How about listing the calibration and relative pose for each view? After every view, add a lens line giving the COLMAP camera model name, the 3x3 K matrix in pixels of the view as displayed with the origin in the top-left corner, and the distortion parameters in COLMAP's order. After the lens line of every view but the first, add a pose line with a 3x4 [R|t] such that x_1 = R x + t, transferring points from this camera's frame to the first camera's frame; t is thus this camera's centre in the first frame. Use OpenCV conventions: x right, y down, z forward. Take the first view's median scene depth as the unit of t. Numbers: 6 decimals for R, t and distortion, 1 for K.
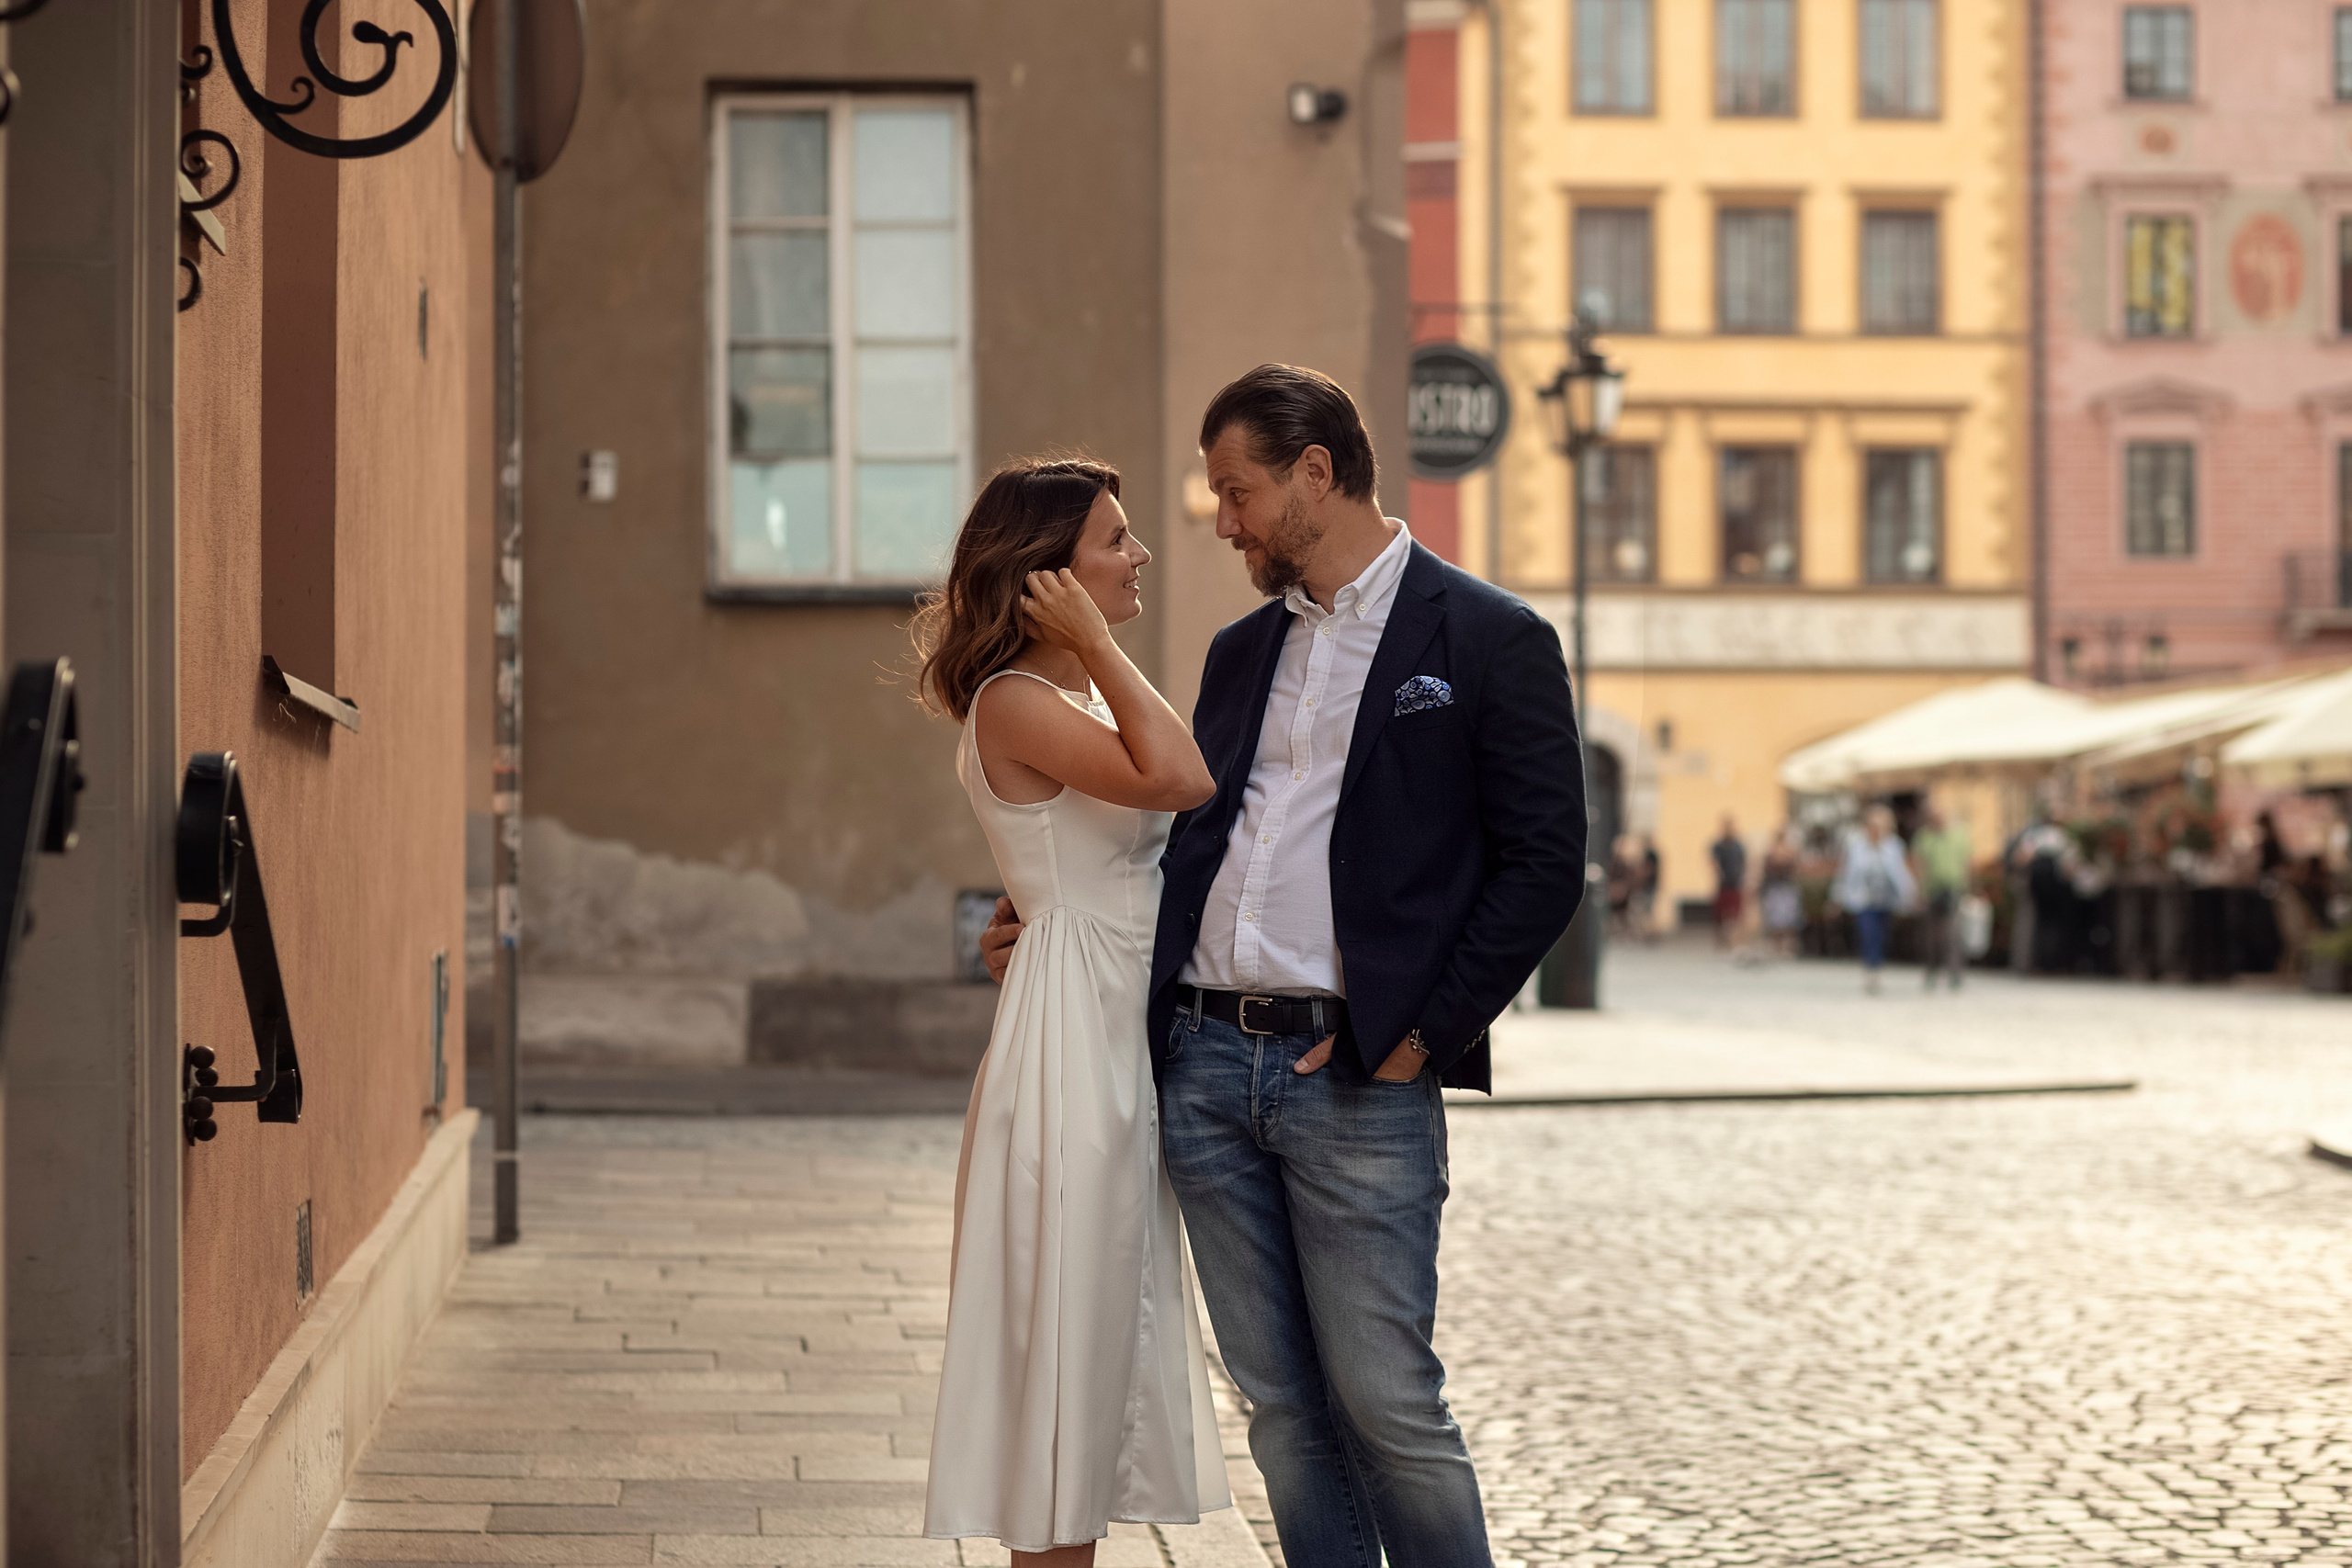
lens RADIAL K [[5392.1, 0, 1171.8], [0, 5392.1, 742.6], [0, 0, 1]] dist [0.006949, 0.359894]
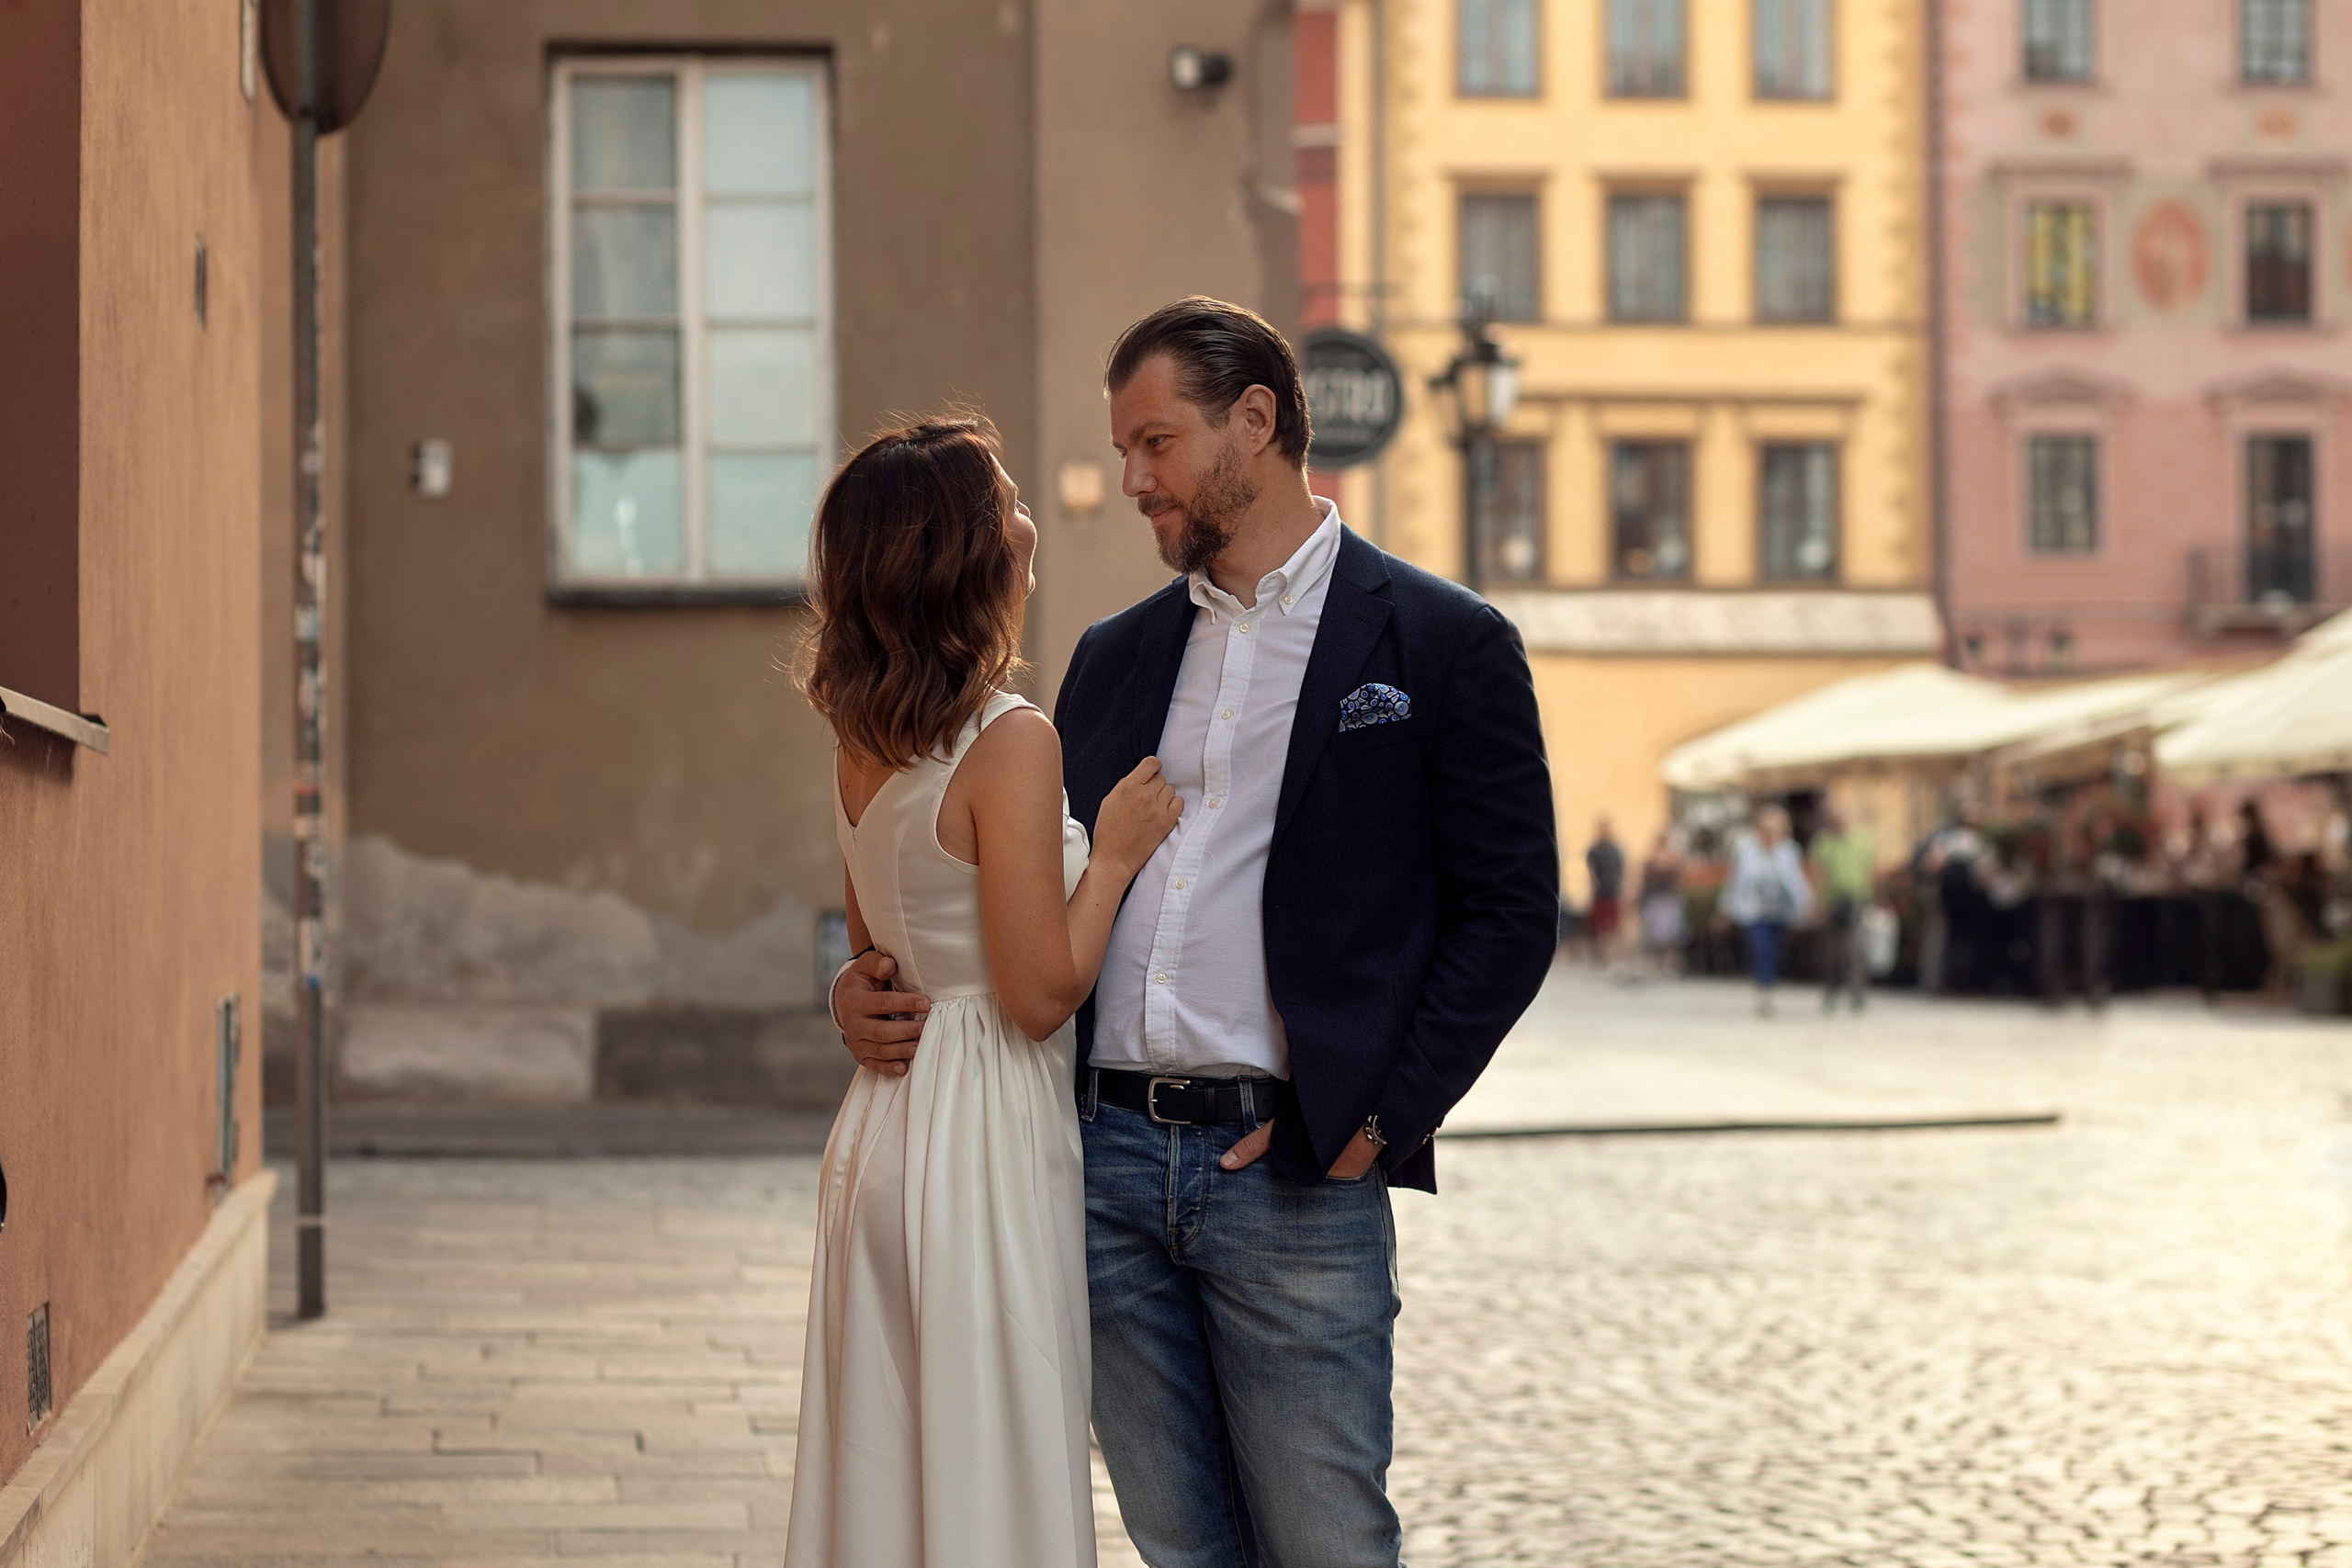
lens RADIAL K [[5392.1, 0, 1171.8], [0, 5392.1, 742.6], [0, 0, 1]] dist [0.006949, 0.359894]
pose [[0.999704, -0.004149, 0.023983, -0.001629], [0.004158, 0.999991, -0.000310, -0.002082], [-0.023982, 0.000410, 0.999712, 0.105937]]
